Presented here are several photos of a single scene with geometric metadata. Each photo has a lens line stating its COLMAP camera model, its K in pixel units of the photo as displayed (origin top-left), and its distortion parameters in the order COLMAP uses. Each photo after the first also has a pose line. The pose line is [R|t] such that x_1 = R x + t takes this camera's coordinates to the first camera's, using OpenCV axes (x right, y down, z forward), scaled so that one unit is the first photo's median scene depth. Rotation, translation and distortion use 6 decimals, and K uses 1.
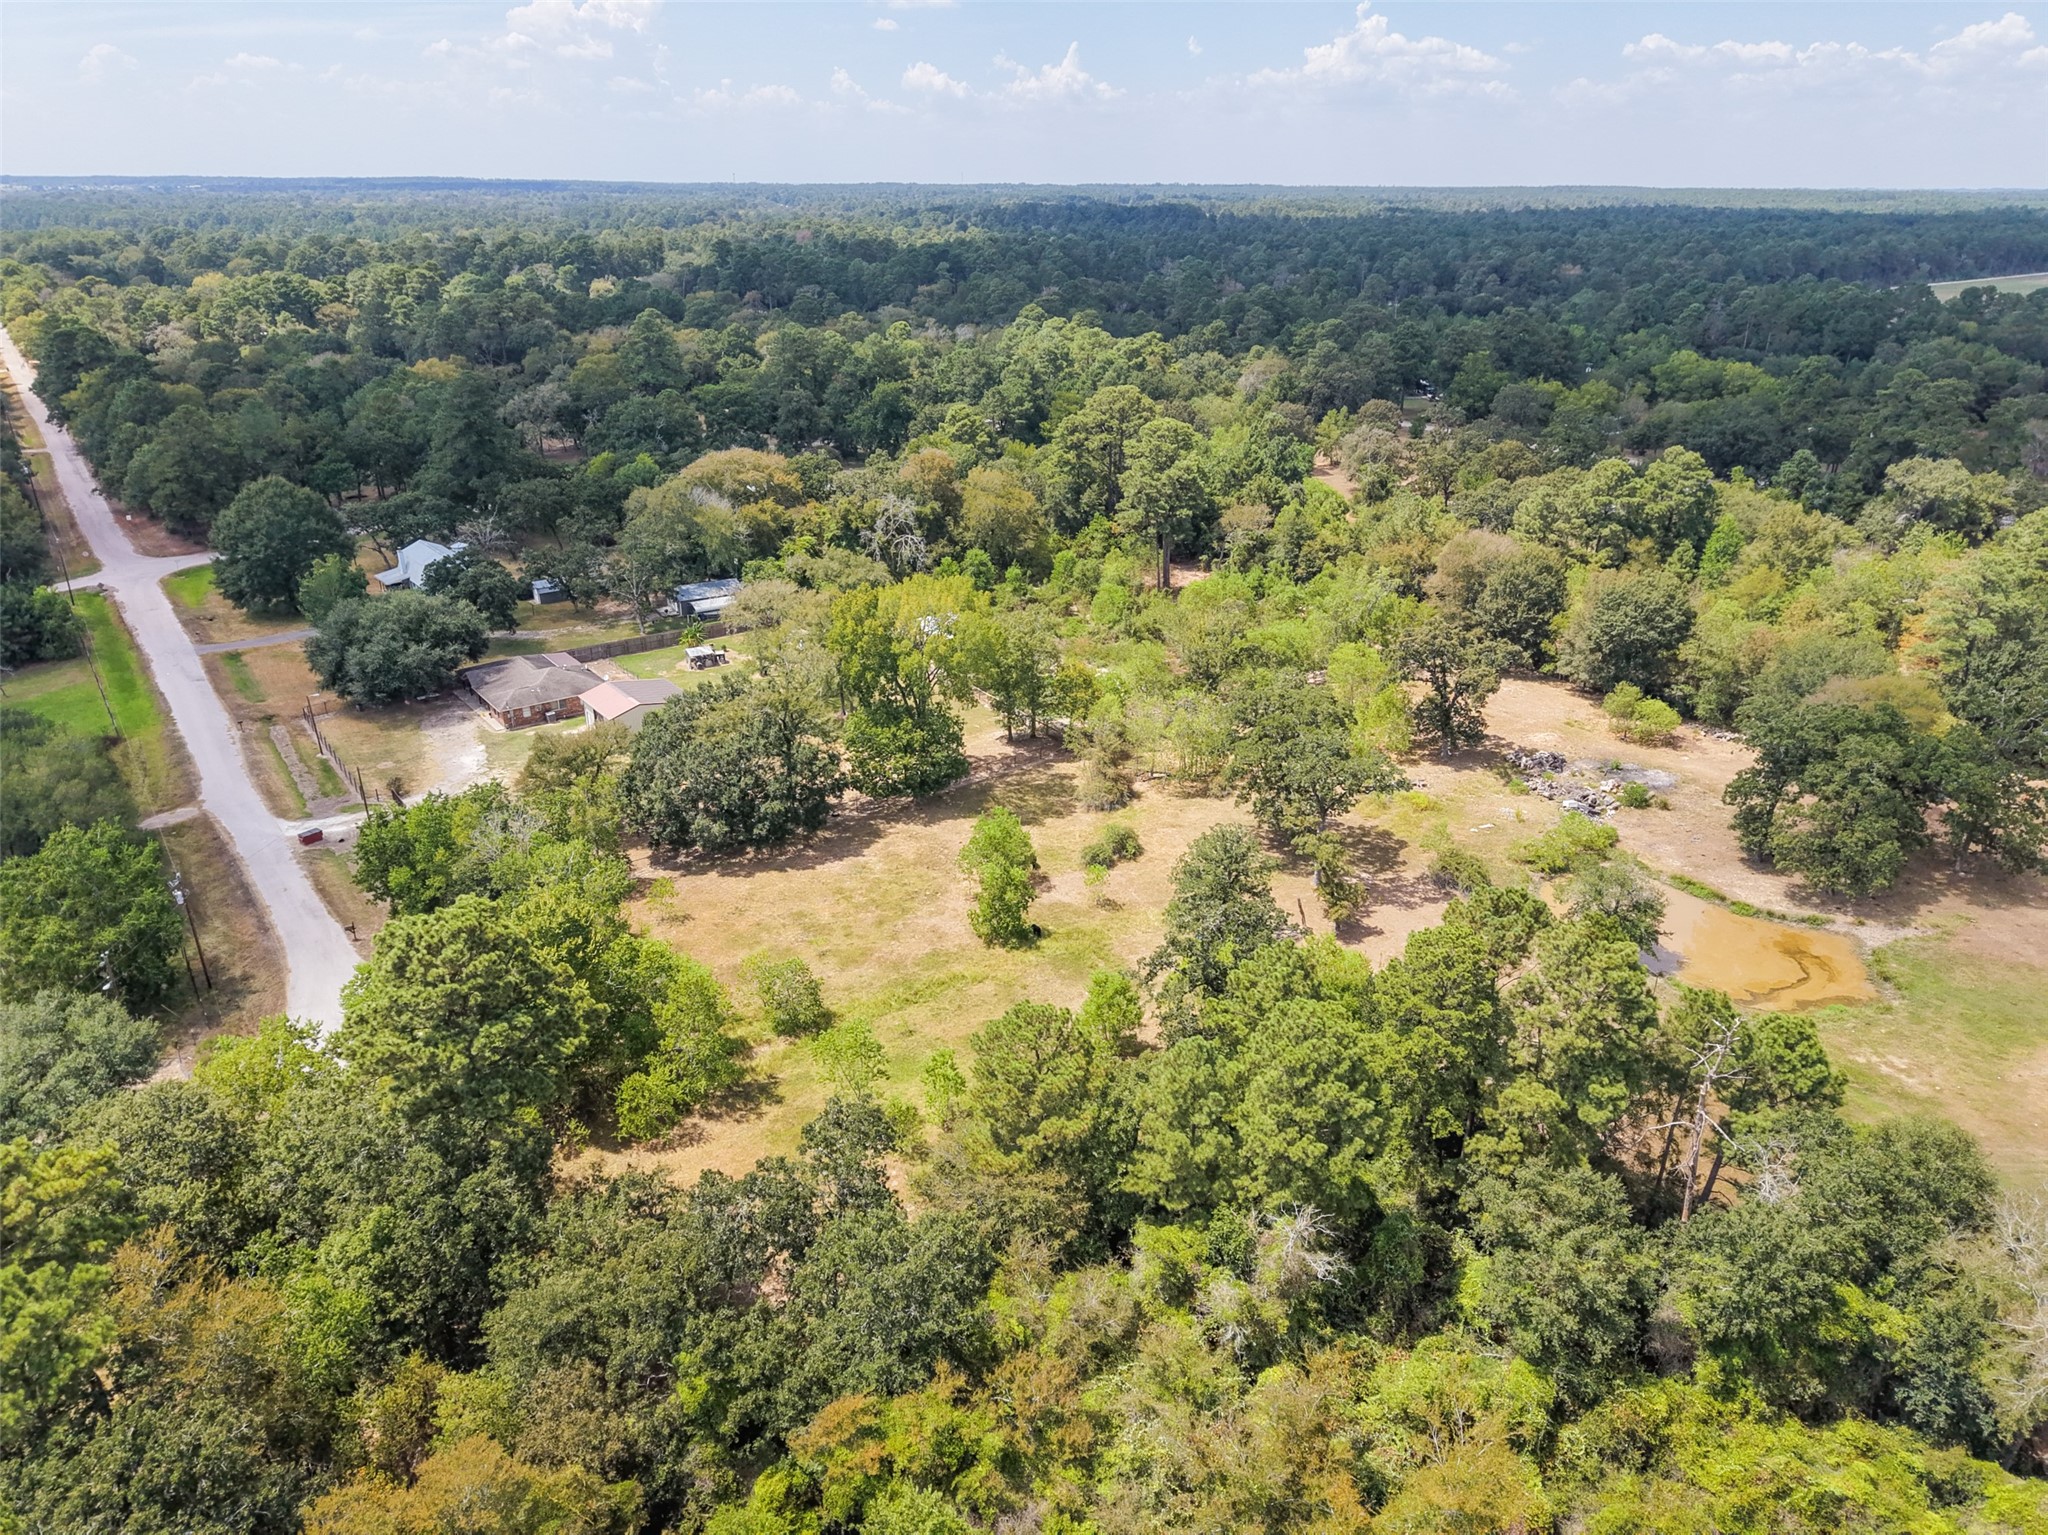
lens RADIAL K [[1372.2, 0, 1028.0], [0, 1372.2, 763.6], [0, 0, 1]] dist [0.019883, -0.017522]
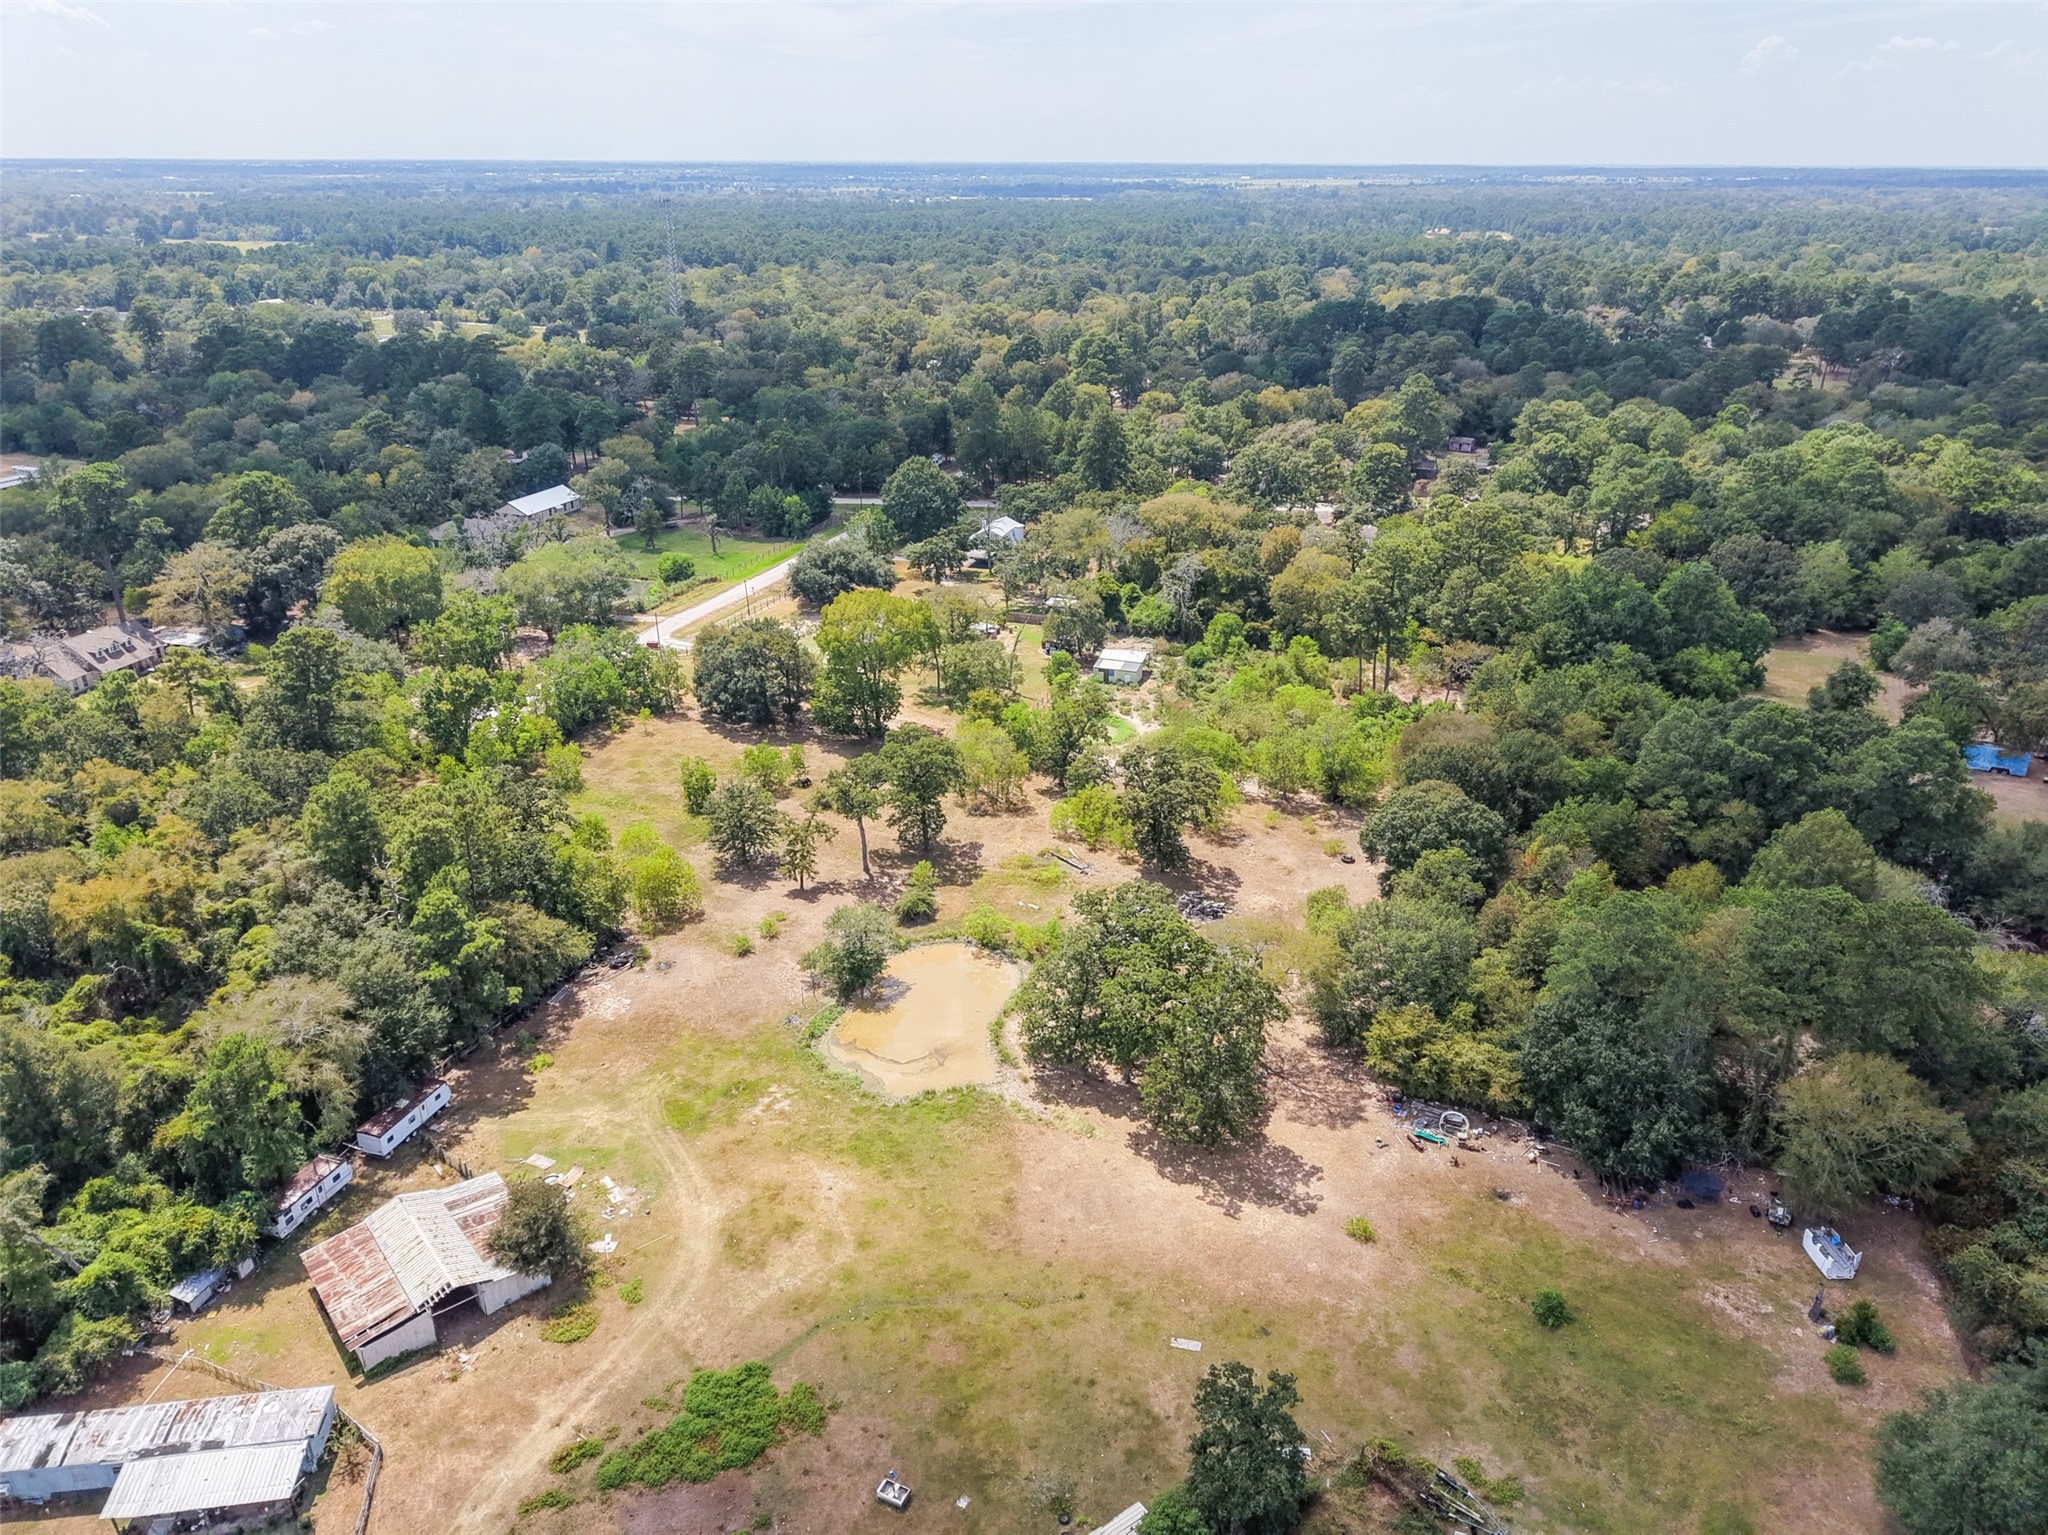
lens RADIAL K [[1372.2, 0, 1027.1], [0, 1372.2, 766.6], [0, 0, 1]] dist [0.019883, -0.017522]
pose [[0.551036, 0.333599, -0.764899, 1.009511], [-0.325345, 0.929966, 0.171210, -0.225681], [0.768446, 0.154513, 0.620980, 0.213700]]
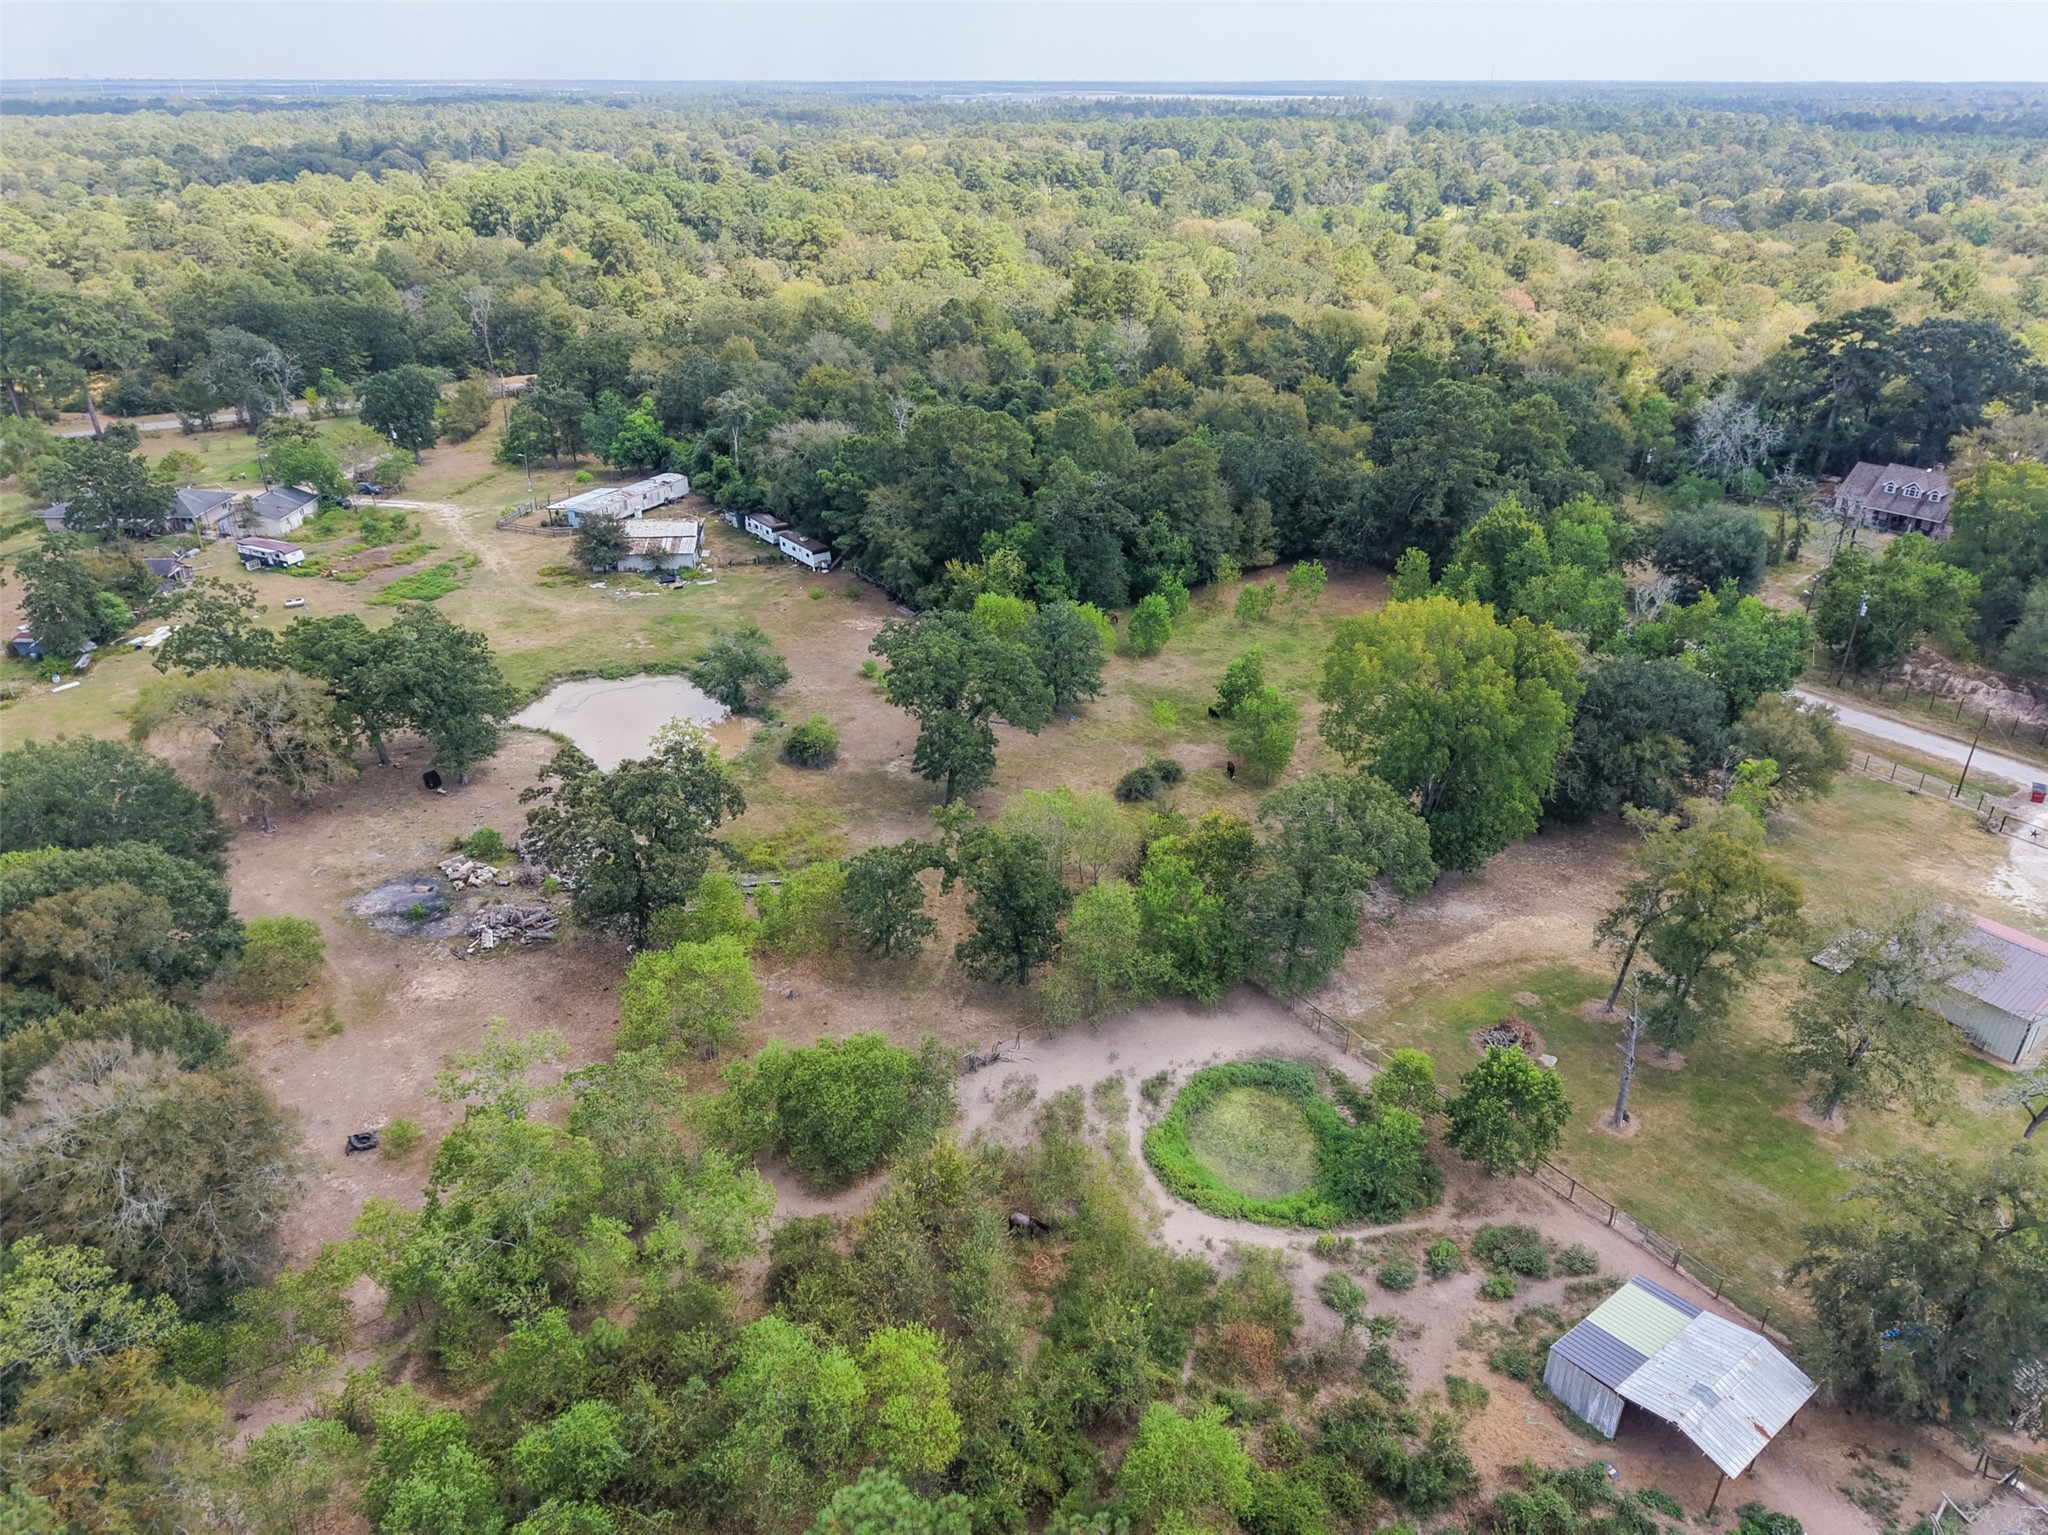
lens RADIAL K [[1372.2, 0, 1031.7], [0, 1372.2, 763.8], [0, 0, 1]] dist [0.019883, -0.017522]
pose [[-0.999901, -0.013126, 0.004988, 0.112655], [-0.004761, 0.651096, 0.758981, -0.526915], [-0.013210, 0.758882, -0.651094, 1.294814]]
